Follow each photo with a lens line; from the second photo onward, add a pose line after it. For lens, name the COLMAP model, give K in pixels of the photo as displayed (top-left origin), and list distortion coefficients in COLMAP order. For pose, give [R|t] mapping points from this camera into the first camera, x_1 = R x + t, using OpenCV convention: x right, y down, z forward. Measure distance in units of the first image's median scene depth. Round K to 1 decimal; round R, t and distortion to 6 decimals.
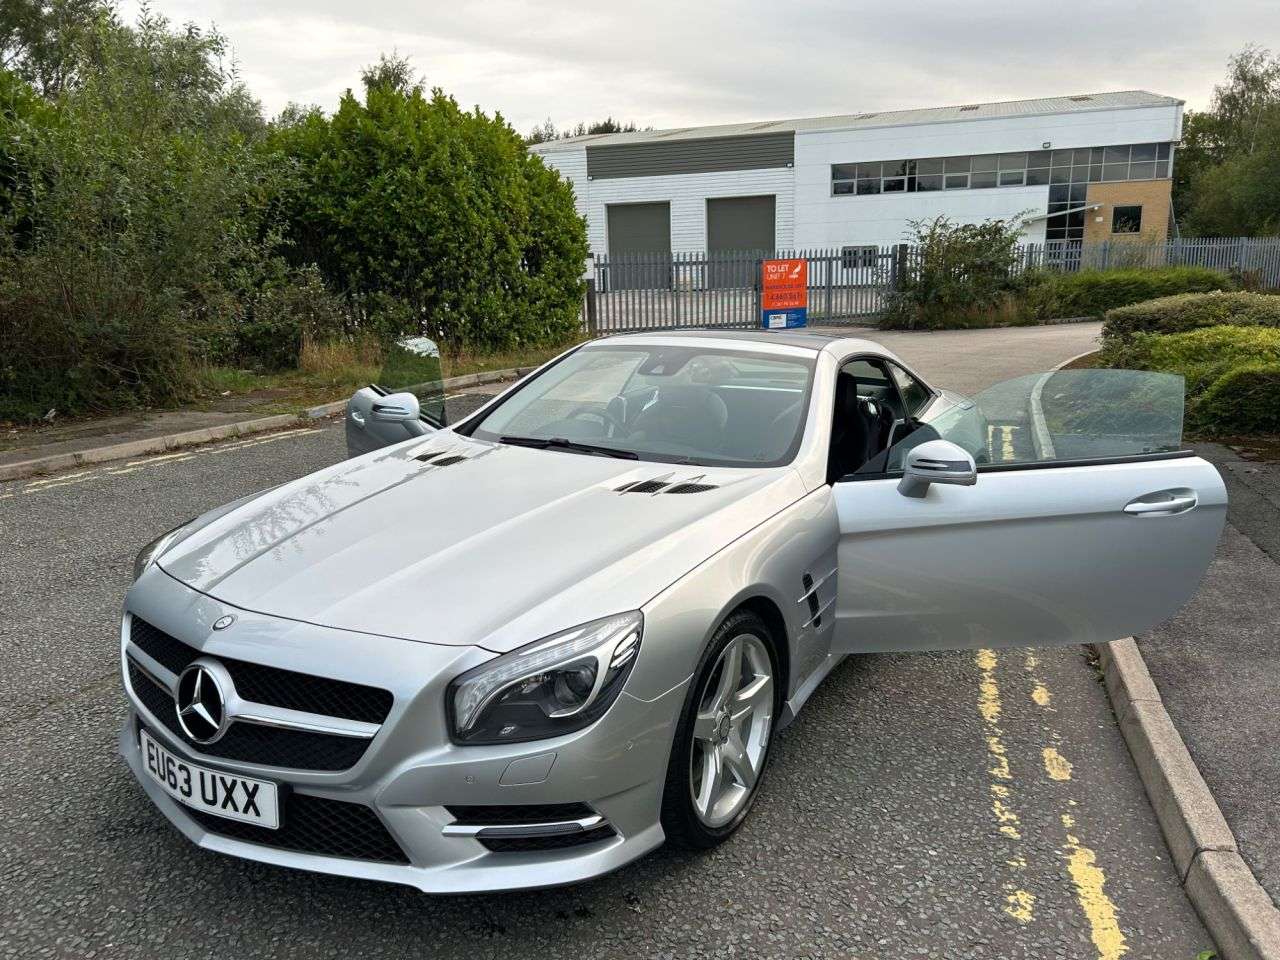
lens RADIAL K [[1017.0, 0, 647.8], [0, 1017.0, 476.2], [0, 0, 1]] dist [0.060060, -0.058027]
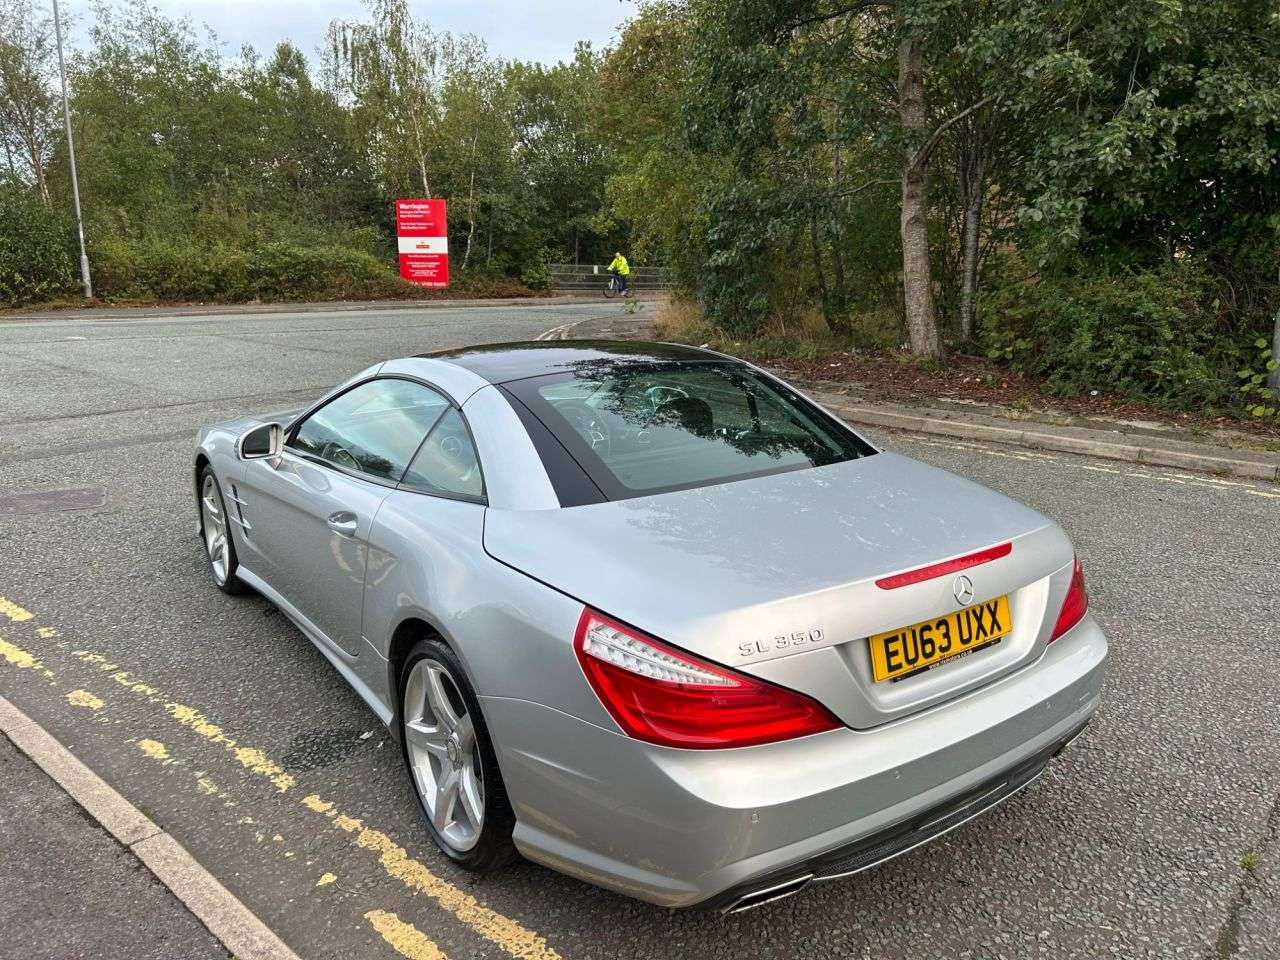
lens RADIAL K [[1010.3, 0, 638.7], [0, 1010.3, 486.5], [0, 0, 1]] dist [0.052121, -0.046298]
pose [[-0.426935, 0.201574, -0.881530, 0.441731], [-0.179856, 0.936434, 0.301235, -0.161692], [0.886216, 0.287156, -0.363542, 0.766008]]
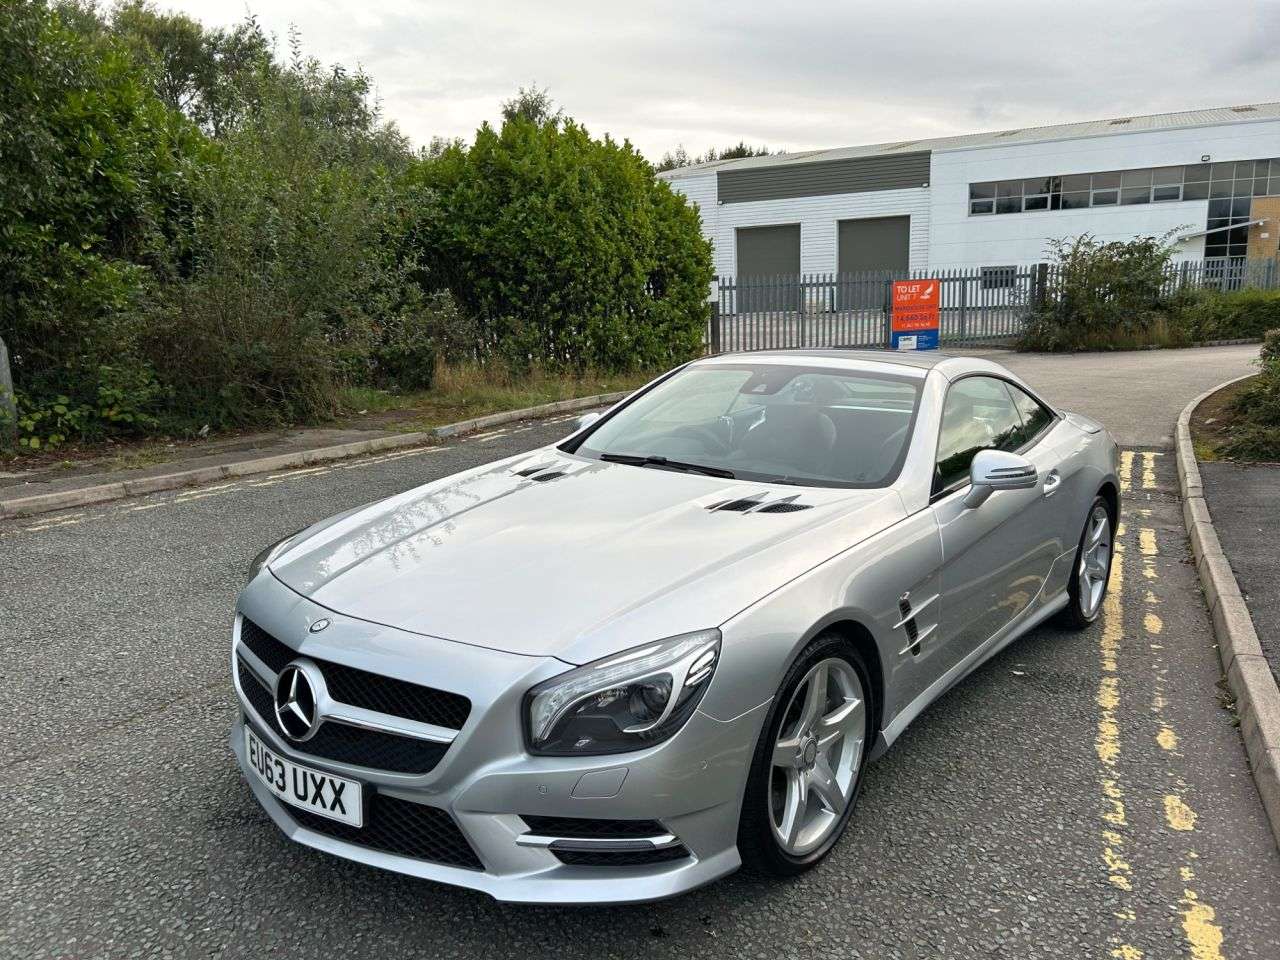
lens RADIAL K [[1014.4, 0, 641.9], [0, 1014.4, 481.3], [0, 0, 1]] dist [0.060450, -0.055716]
pose [[0.991276, 0.017100, -0.130686, 0.013239], [-0.019407, 0.999677, -0.016393, 0.002067], [0.130364, 0.018786, 0.991288, 0.003349]]
